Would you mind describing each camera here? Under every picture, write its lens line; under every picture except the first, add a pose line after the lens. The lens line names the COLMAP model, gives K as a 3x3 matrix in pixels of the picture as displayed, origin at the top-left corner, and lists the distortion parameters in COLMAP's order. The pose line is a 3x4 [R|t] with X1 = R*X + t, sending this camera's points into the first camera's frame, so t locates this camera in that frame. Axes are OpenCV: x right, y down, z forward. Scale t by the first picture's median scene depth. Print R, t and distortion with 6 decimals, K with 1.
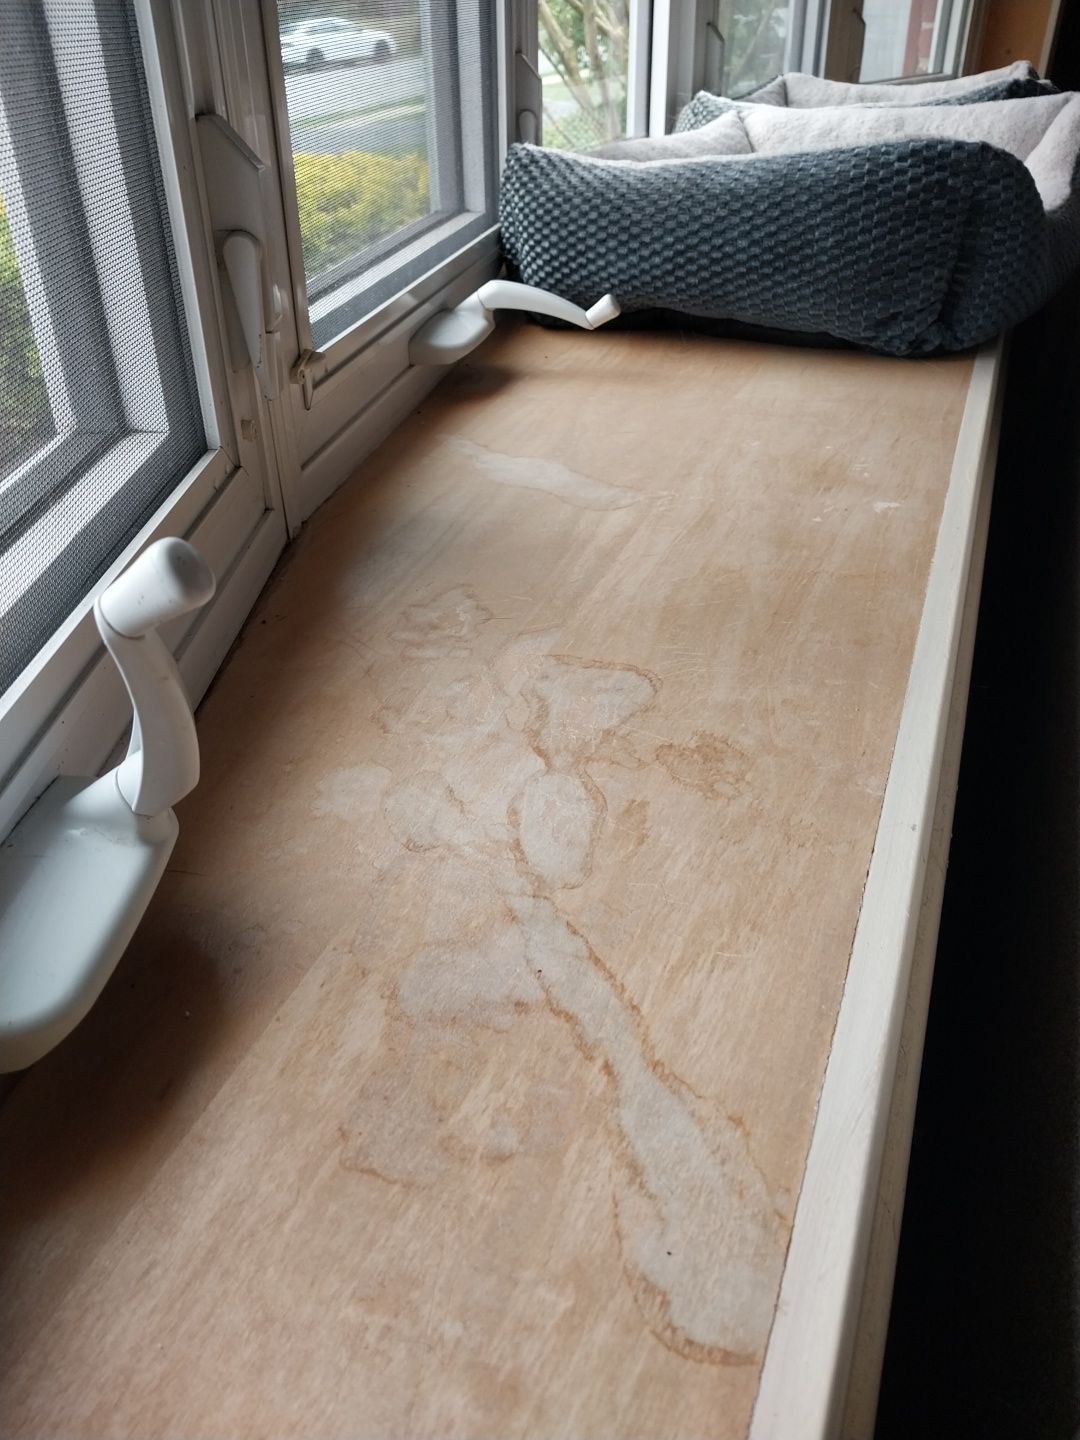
lens RADIAL K [[1142.1, 0, 497.5], [0, 1142.1, 715.1], [0, 0, 1]] dist [0.010273, 0.001260]
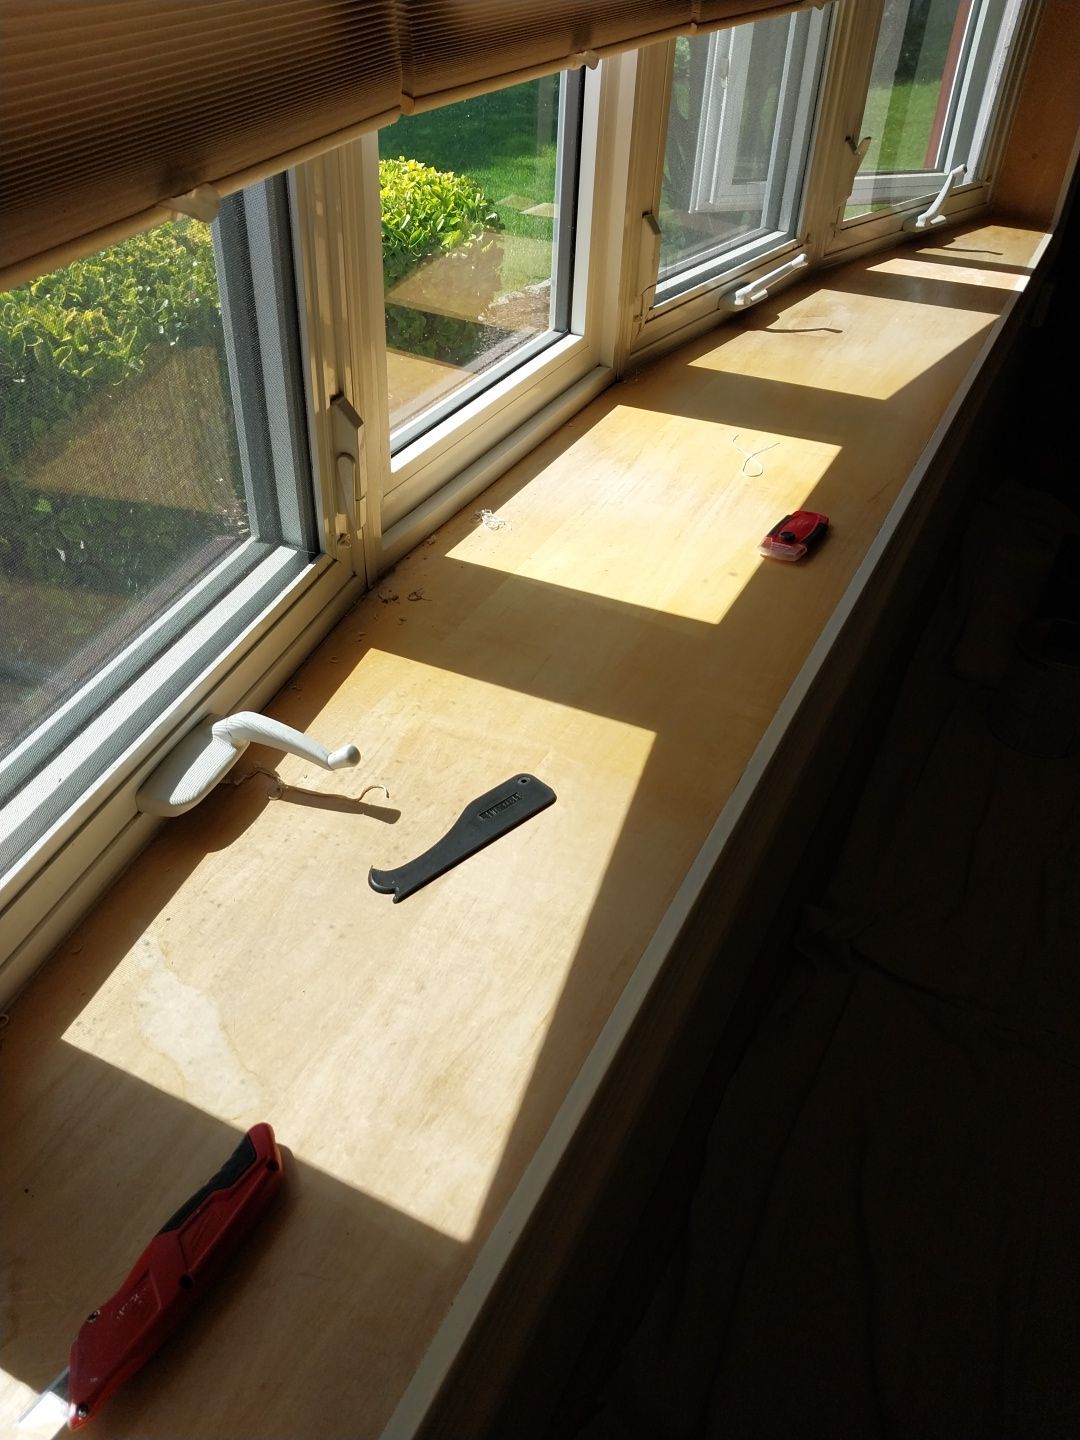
lens RADIAL K [[1142.1, 0, 497.5], [0, 1142.1, 715.1], [0, 0, 1]] dist [0.010273, 0.001260]
pose [[0.994247, 0.094627, -0.050194, 0.353616], [-0.089484, 0.991316, 0.096356, -0.641366], [0.058876, -0.091310, 0.994080, 0.013894]]
